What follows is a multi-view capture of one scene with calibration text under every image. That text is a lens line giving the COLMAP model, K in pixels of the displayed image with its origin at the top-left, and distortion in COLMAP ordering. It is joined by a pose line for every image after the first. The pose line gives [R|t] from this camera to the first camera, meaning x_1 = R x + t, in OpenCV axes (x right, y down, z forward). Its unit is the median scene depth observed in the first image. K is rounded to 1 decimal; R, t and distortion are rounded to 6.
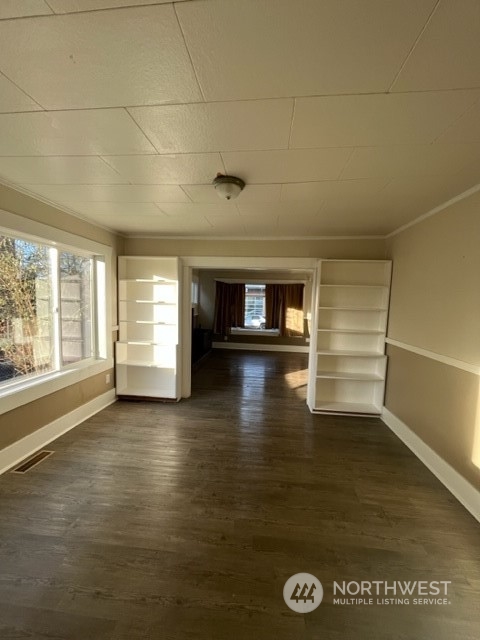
lens RADIAL K [[259.3, 0, 241.7], [0, 259.3, 321.0], [0, 0, 1]] dist [0.000051, 0.000000]
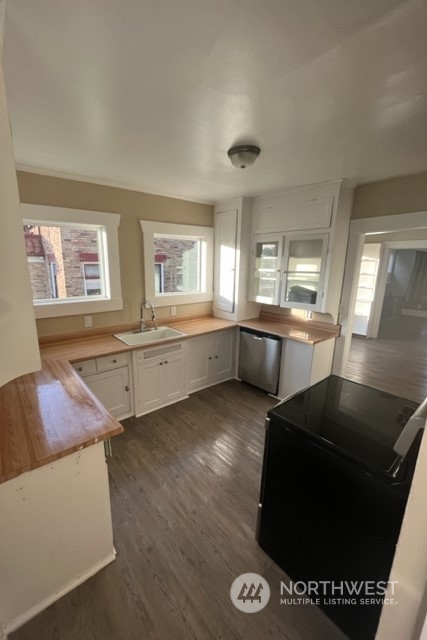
lens RADIAL K [[261.7, 0, 214.0], [0, 261.7, 319.4], [0, 0, 1]] dist [-0.001288, -0.000043]
pose [[0.729058, 0.140722, -0.669830, 0.078031], [-0.052778, 0.987281, 0.149968, 0.008995], [0.682414, -0.073983, 0.727212, -0.497585]]
